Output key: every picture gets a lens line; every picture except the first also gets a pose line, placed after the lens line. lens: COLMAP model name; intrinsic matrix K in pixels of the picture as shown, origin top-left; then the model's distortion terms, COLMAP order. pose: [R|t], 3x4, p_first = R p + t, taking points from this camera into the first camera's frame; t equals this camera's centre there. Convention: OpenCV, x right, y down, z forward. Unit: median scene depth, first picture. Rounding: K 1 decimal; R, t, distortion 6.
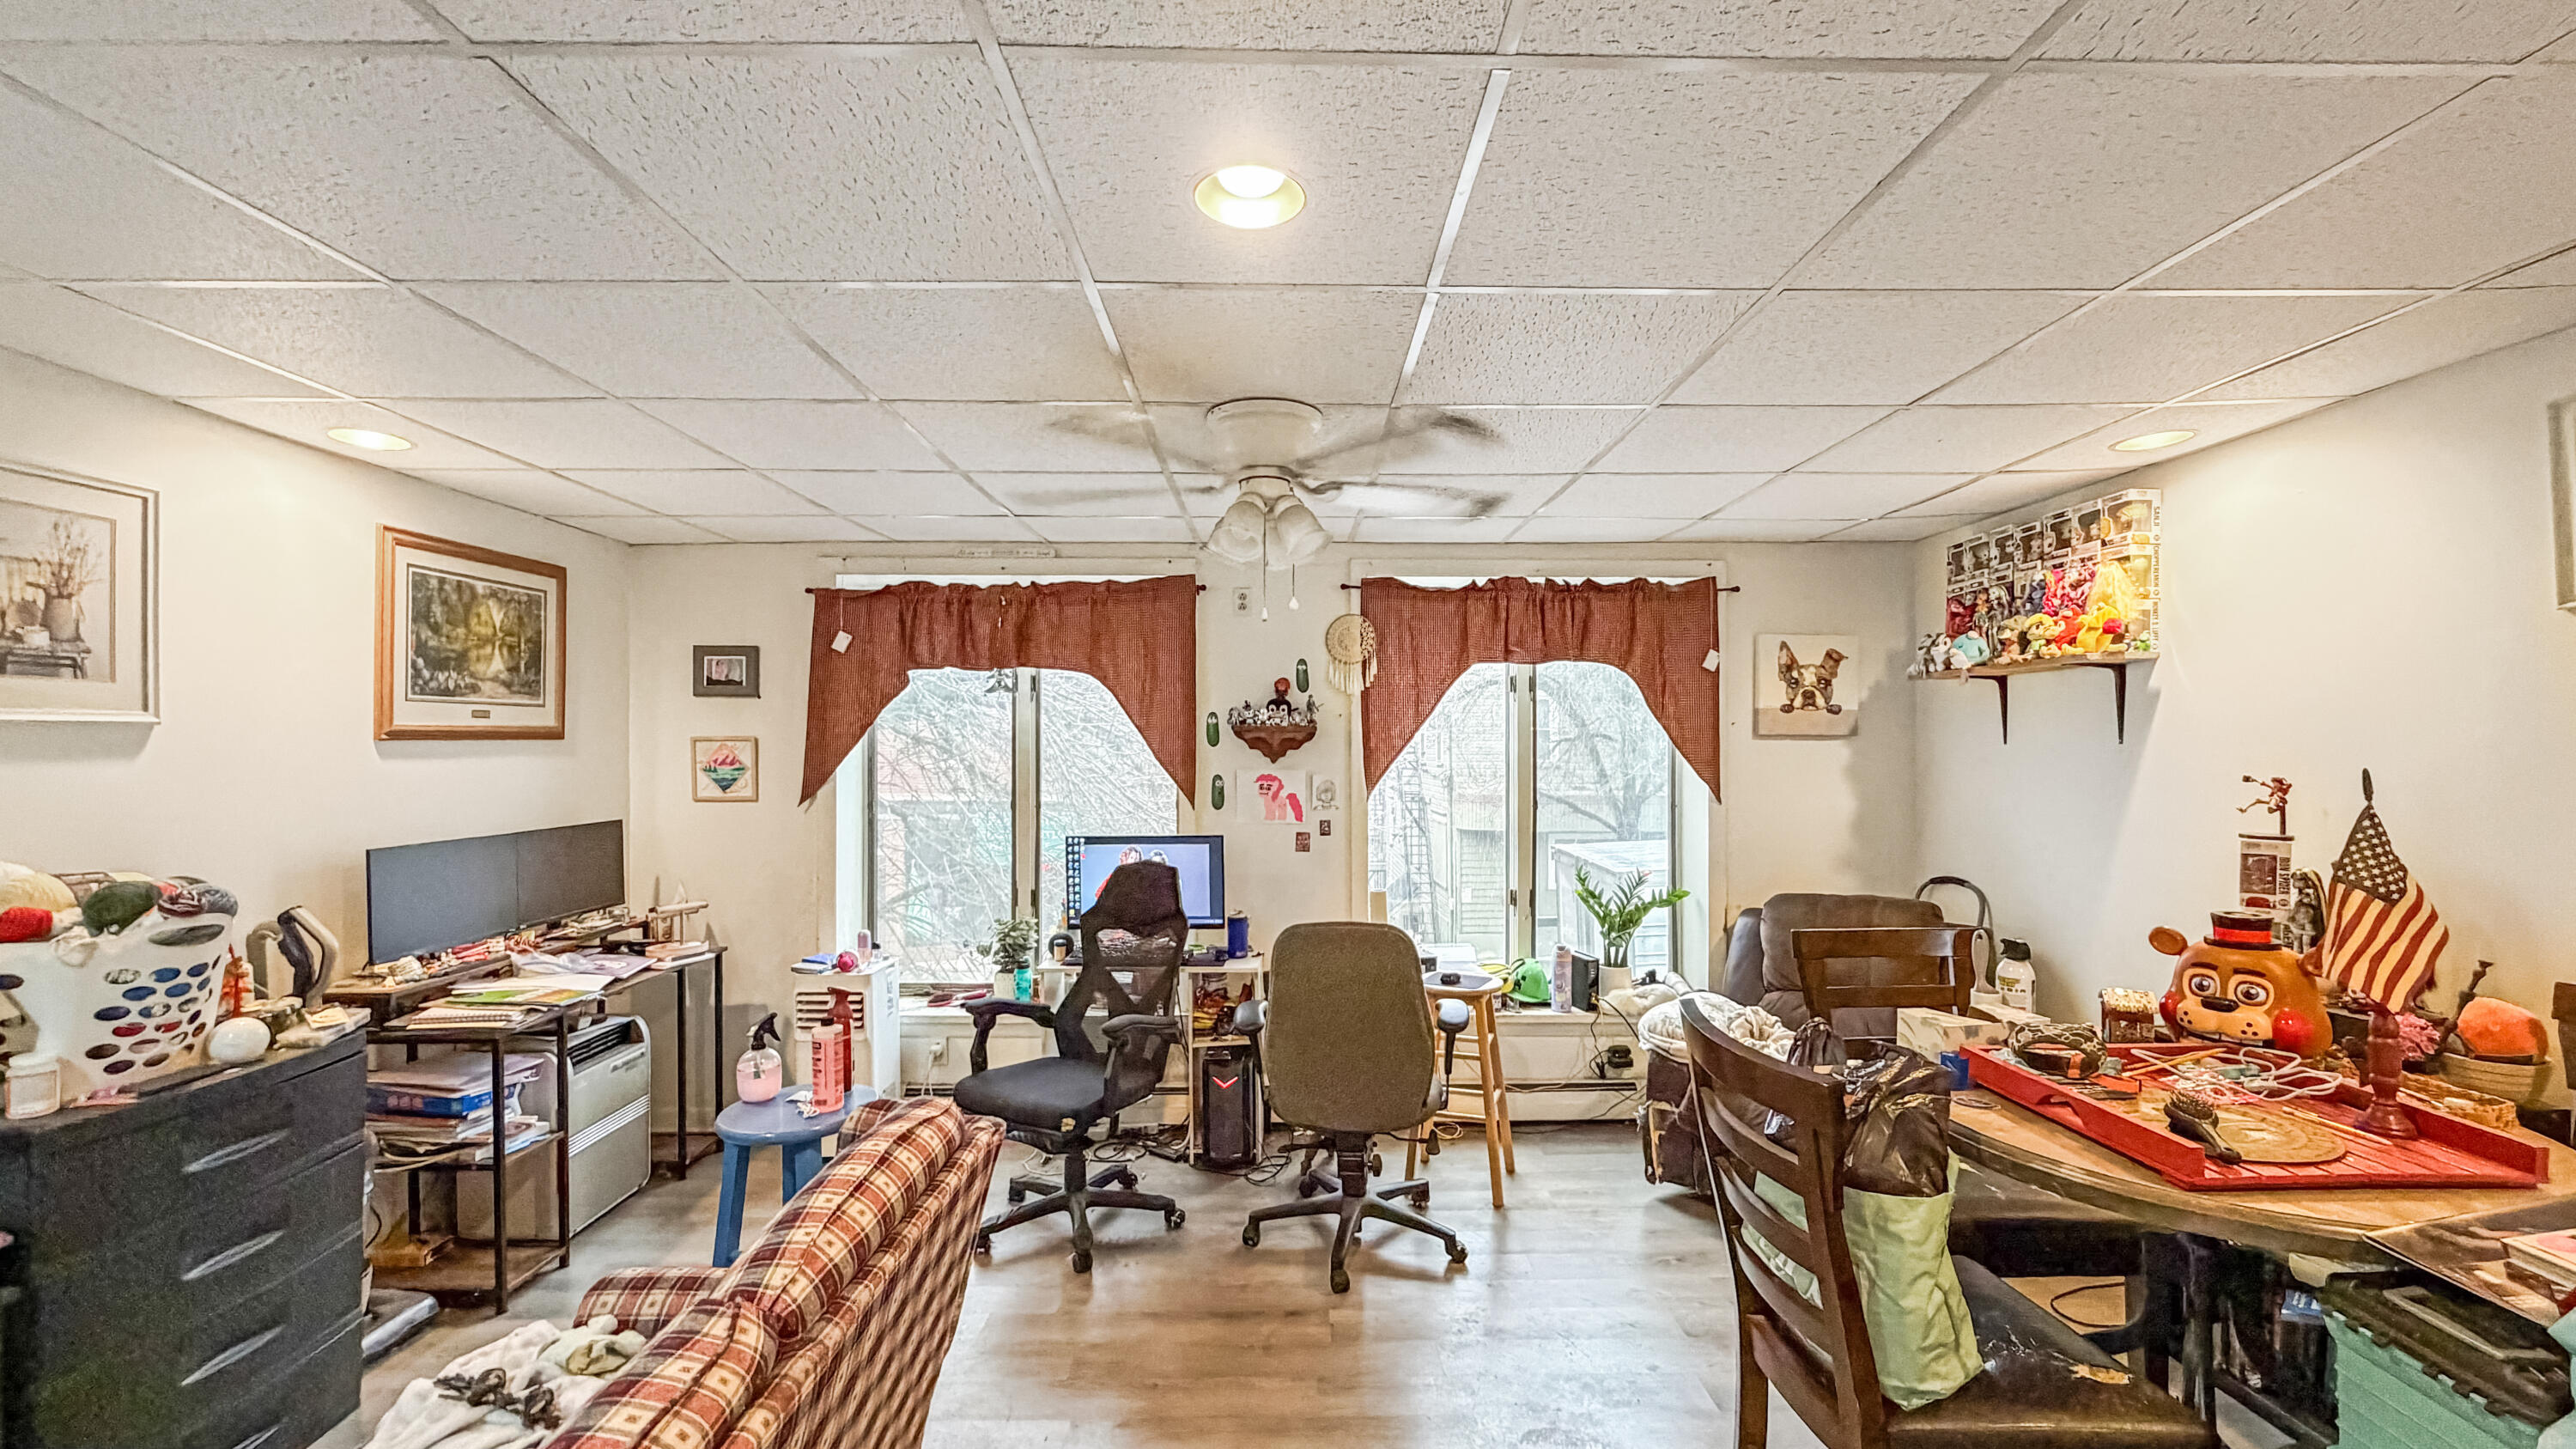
lens RADIAL K [[1045.2, 0, 1282.9], [0, 1045.2, 699.3], [0, 0, 1]] dist [0.000465, -0.000033]
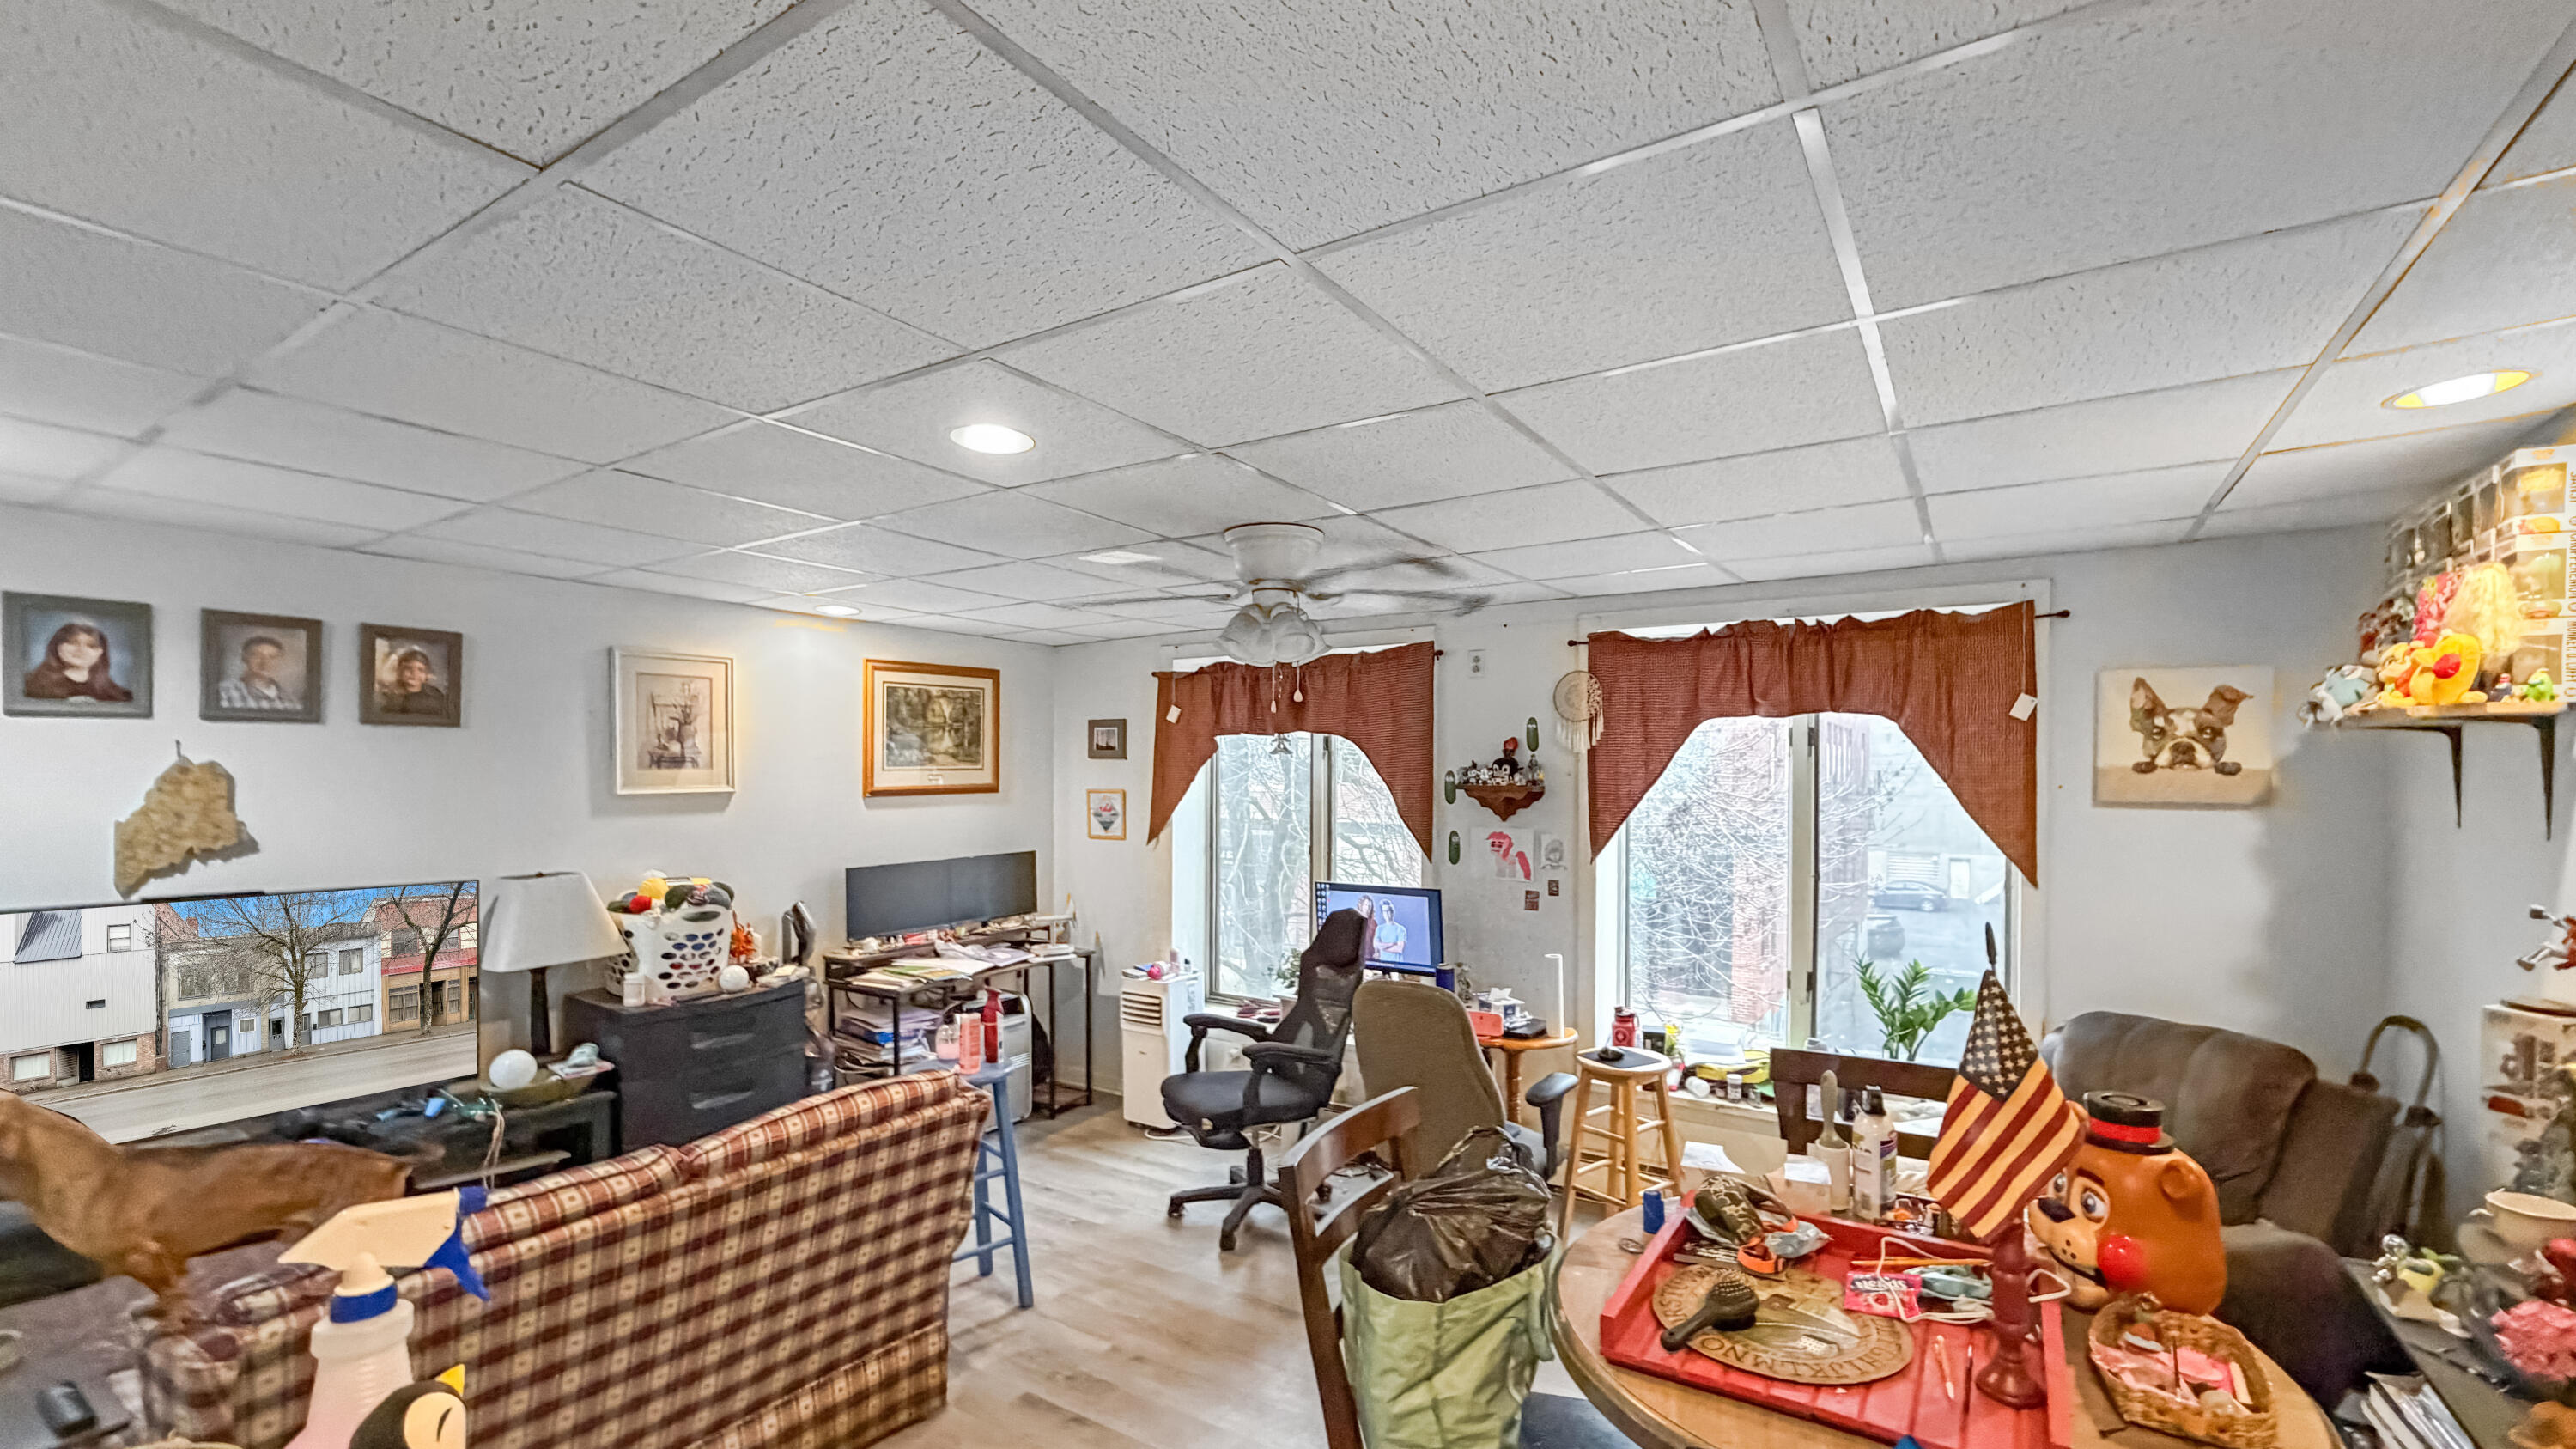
lens RADIAL K [[1063.2, 0, 1288.0], [0, 1063.2, 724.5], [0, 0, 1]] dist [-0.000126, 0.000256]
pose [[0.834243, -0.022675, -0.550930, 0.390498], [0.024459, 0.999692, -0.004107, -0.034349], [0.550854, -0.010049, 0.834541, 0.018610]]
